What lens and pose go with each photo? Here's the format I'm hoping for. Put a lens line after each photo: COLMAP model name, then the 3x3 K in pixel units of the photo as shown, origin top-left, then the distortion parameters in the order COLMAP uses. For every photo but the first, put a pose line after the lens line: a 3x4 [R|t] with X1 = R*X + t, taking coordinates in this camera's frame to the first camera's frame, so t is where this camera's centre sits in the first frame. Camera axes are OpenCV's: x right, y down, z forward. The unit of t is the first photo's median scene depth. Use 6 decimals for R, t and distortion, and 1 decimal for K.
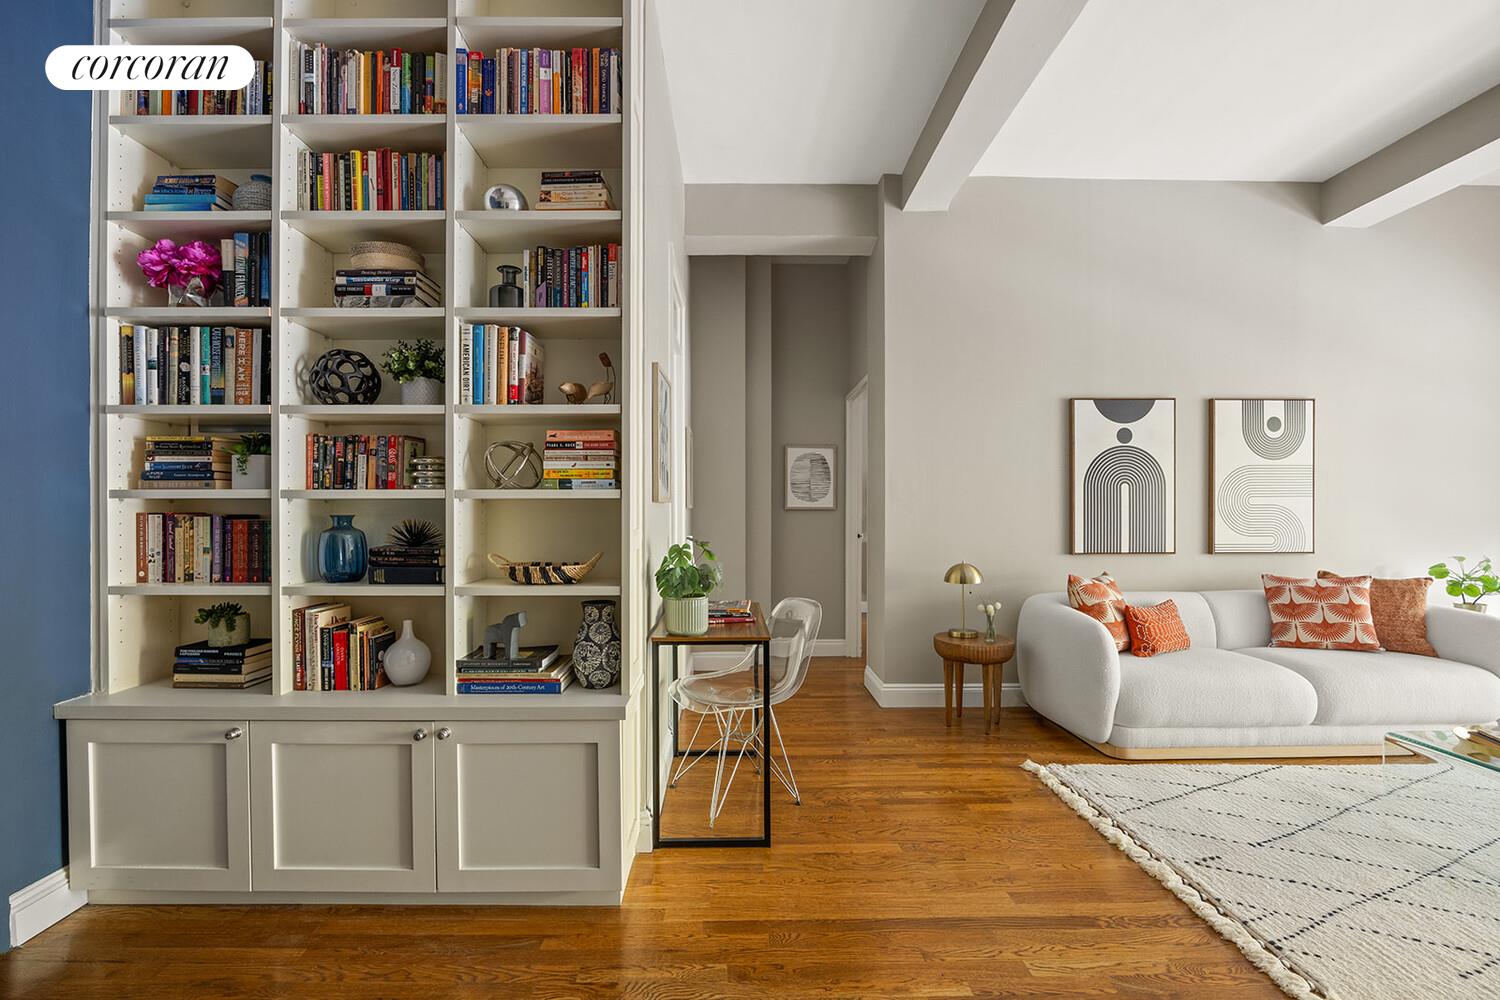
lens RADIAL K [[631.2, 0, 752.4], [0, 631.2, 518.2], [0, 0, 1]] dist [-0.008303, -0.000050]
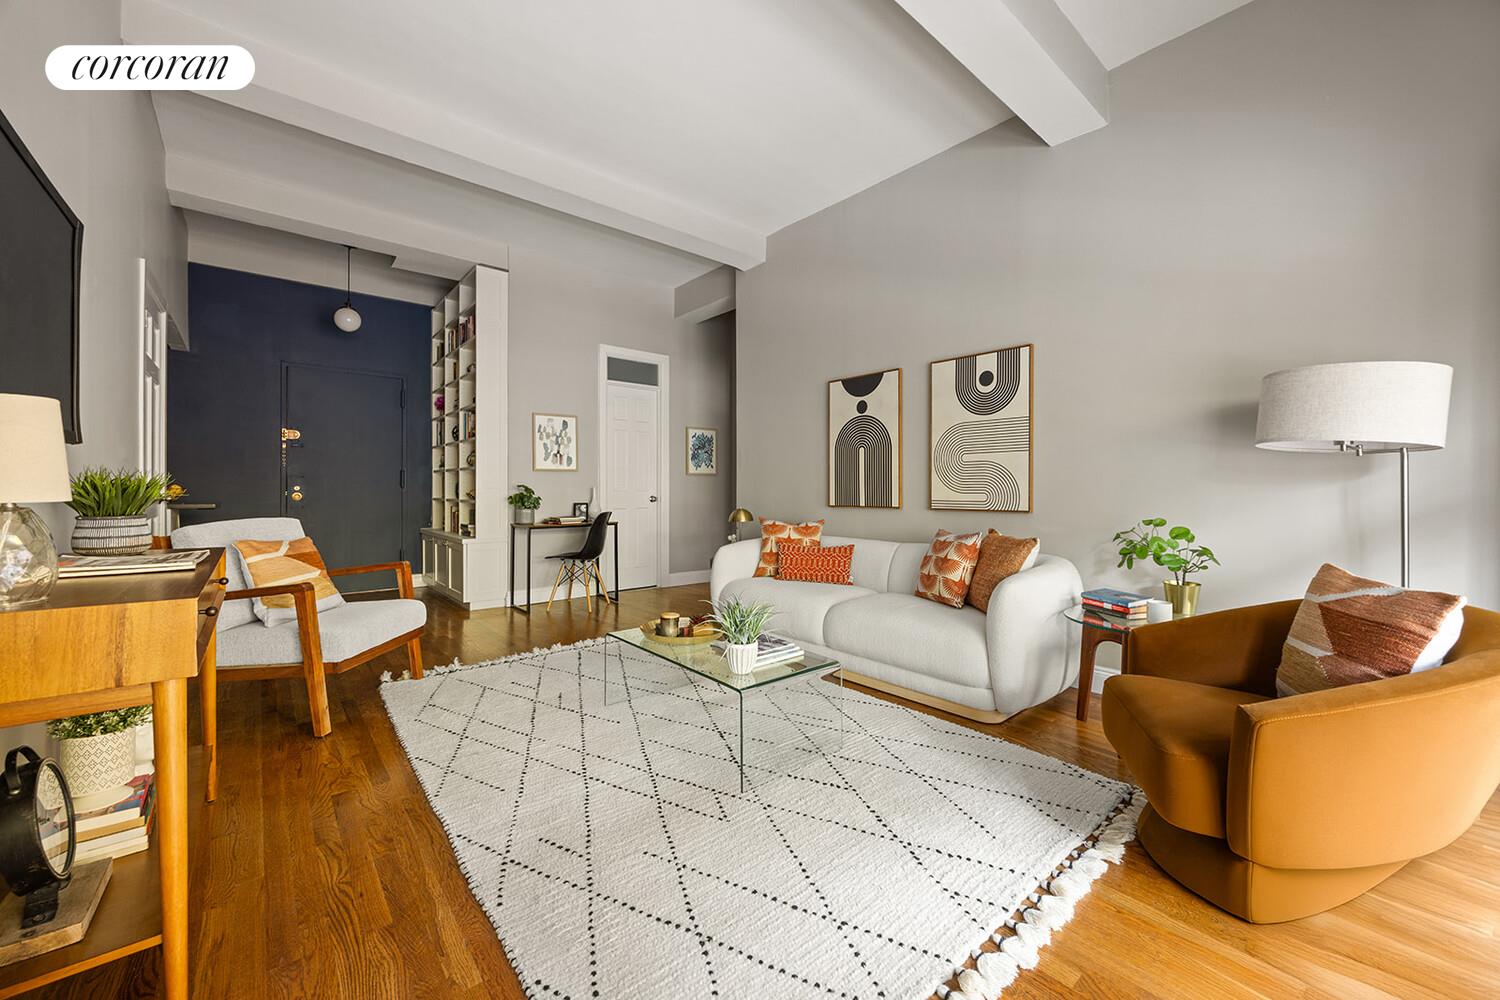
lens RADIAL K [[592.3, 0, 755.9], [0, 592.3, 491.9], [0, 0, 1]] dist [0.000430, 0.000173]
pose [[0.634142, 0.004362, -0.773204, 1.398019], [-0.011020, 0.999933, -0.003398, 0.035667], [0.773138, 0.010676, 0.634148, 0.151647]]
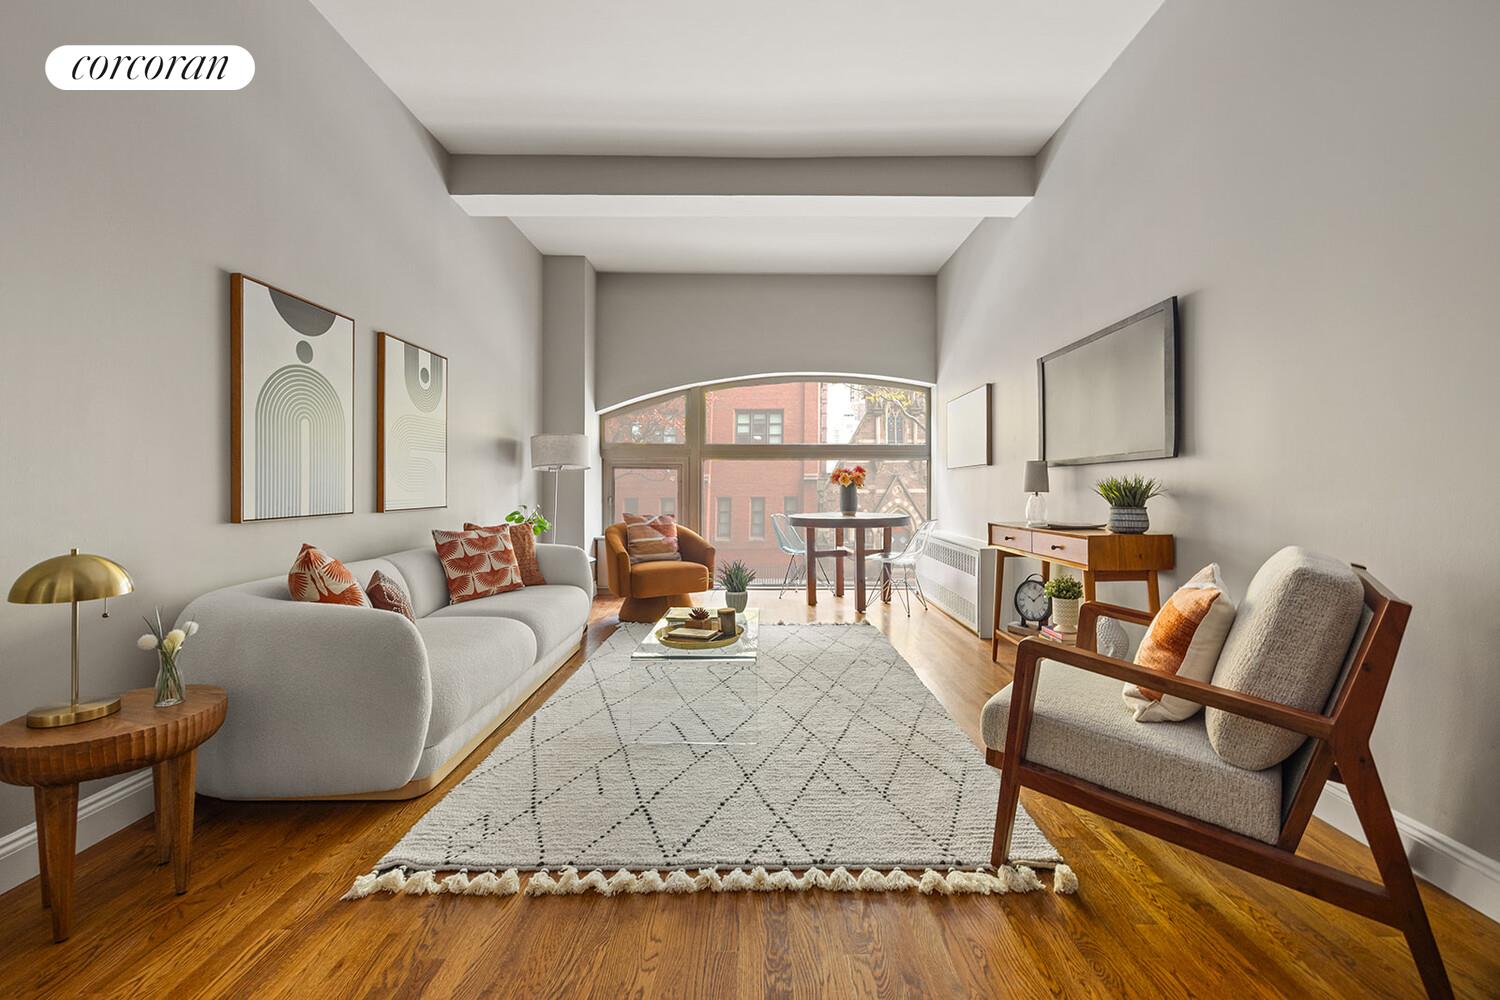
lens RADIAL K [[592.3, 0, 755.4], [0, 592.3, 486.0], [0, 0, 1]] dist [0.000430, 0.000173]
pose [[0.023682, 0.000054, 0.999720, -0.072484], [0.005482, 0.999985, -0.000184, 0.025215], [-0.999705, 0.005485, 0.023681, 0.500006]]
